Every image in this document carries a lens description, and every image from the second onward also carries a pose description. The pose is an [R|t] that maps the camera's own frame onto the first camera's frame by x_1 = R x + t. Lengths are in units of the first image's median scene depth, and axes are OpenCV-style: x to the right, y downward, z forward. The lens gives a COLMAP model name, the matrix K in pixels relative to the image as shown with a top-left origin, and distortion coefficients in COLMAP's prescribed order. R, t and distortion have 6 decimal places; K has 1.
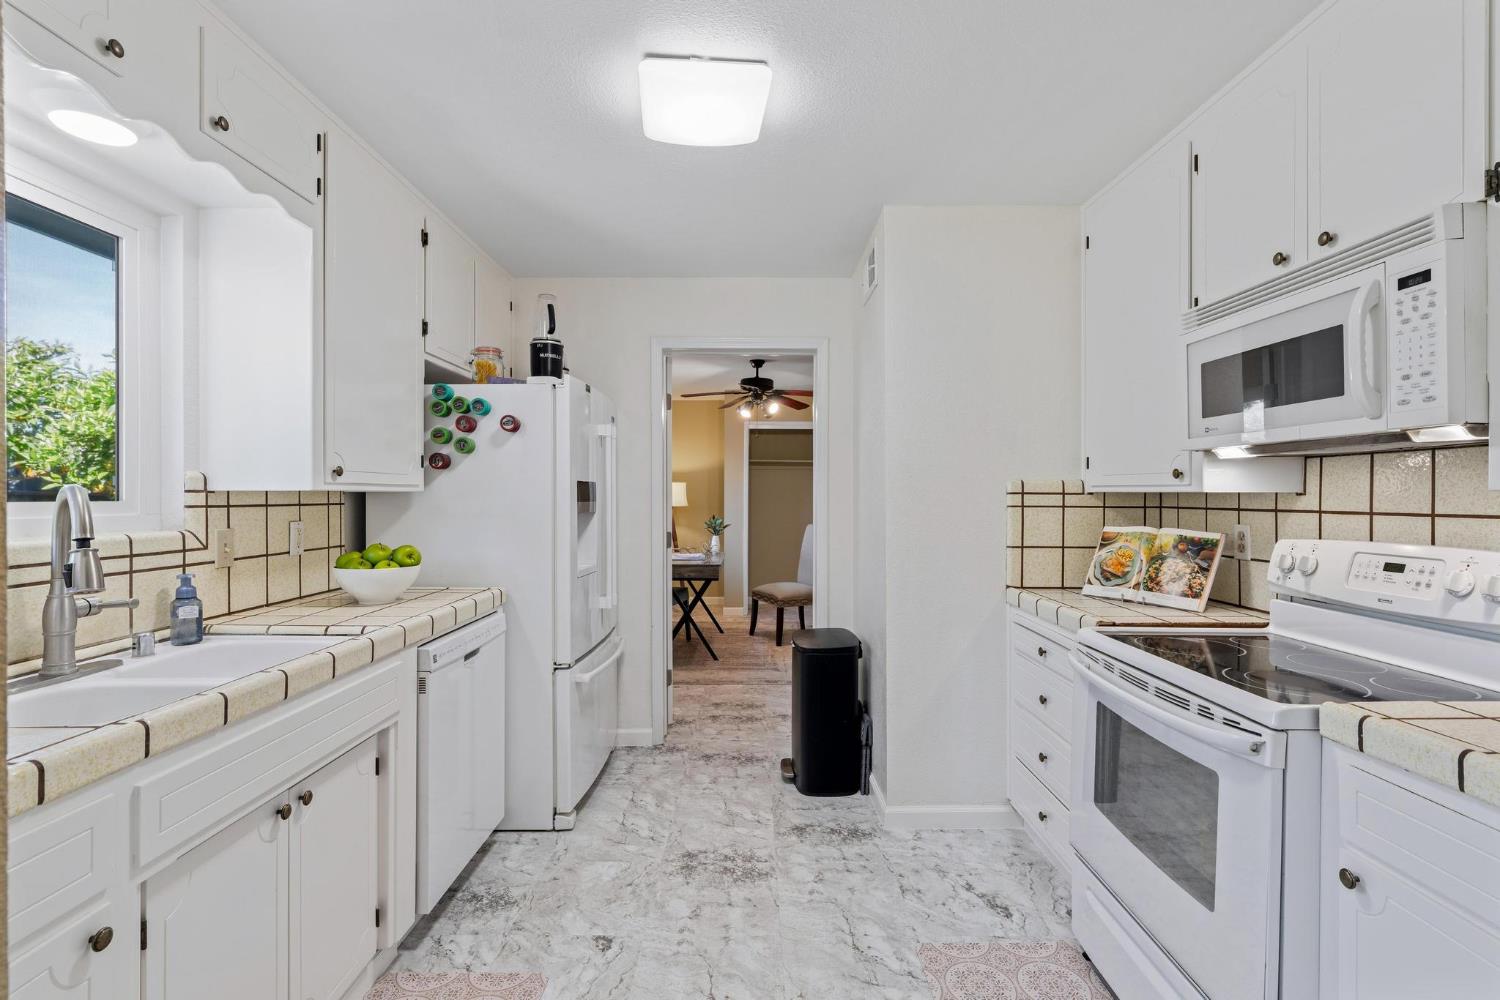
lens RADIAL K [[681.2, 0, 752.0], [0, 681.2, 495.4], [0, 0, 1]] dist [-0.003366, 0.000586]
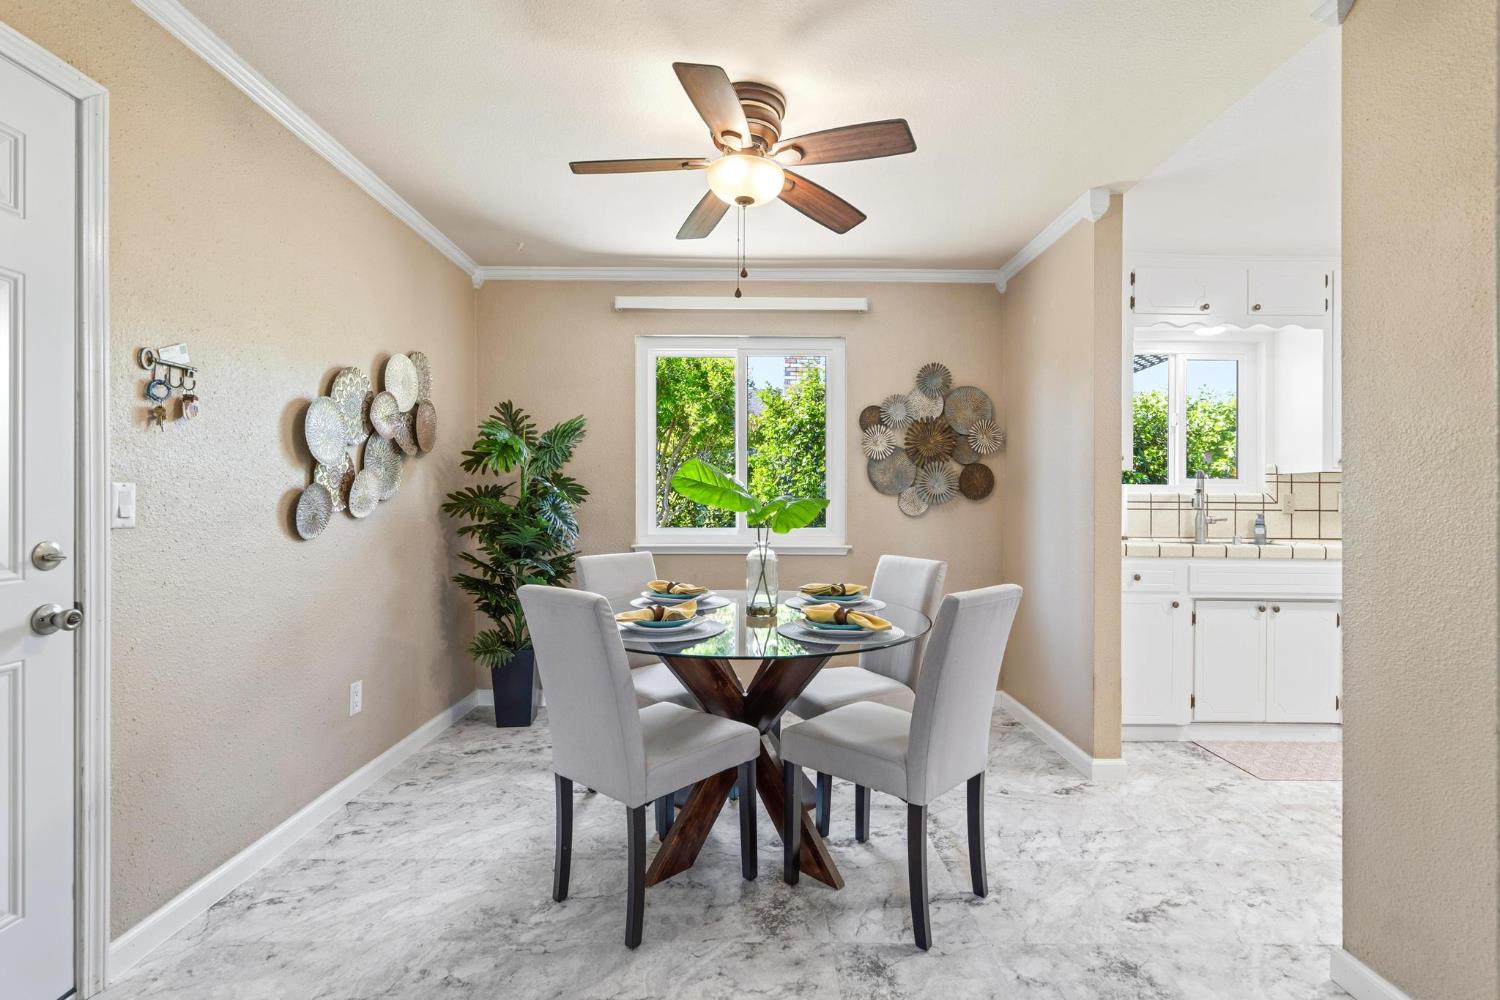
lens RADIAL K [[681.2, 0, 749.7], [0, 681.2, 497.8], [0, 0, 1]] dist [-0.003366, 0.000586]
pose [[-0.000446, -0.002065, -0.999998, 1.112059], [-0.007841, 0.999967, -0.002061, 0.074045], [0.999969, 0.007840, -0.000462, -0.506884]]
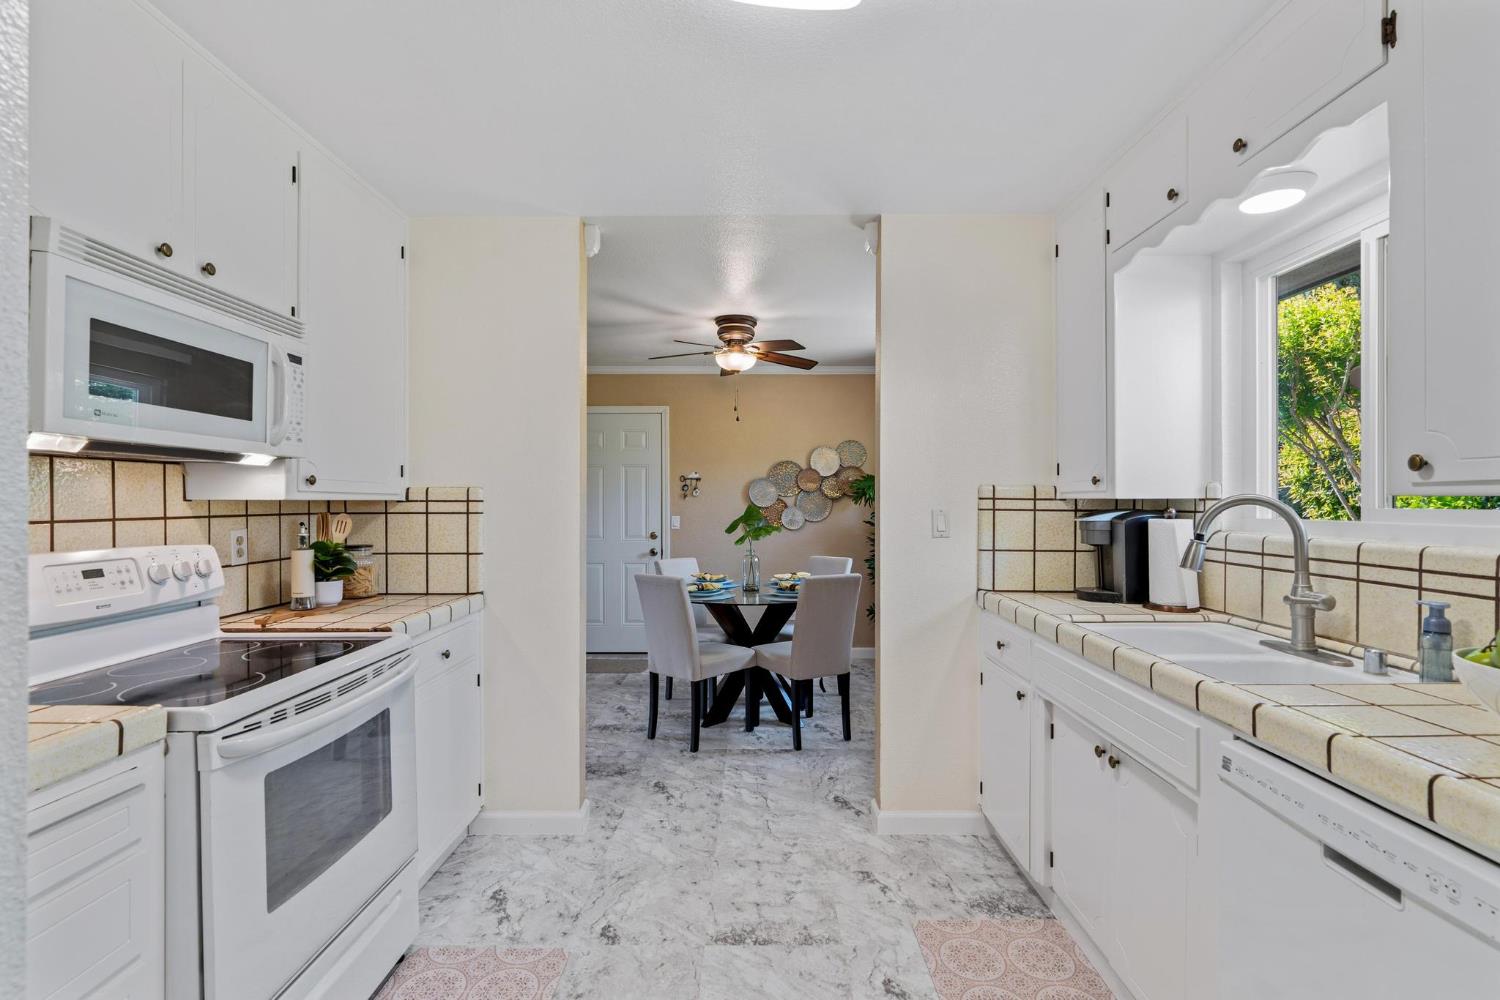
lens RADIAL K [[681.2, 0, 756.9], [0, 681.2, 503.4], [0, 0, 1]] dist [-0.003366, 0.000586]
pose [[-0.999994, -0.000303, -0.003351, -0.029024], [-0.000313, 0.999995, 0.002996, -0.001135], [0.003350, 0.002997, -0.999990, 1.560489]]
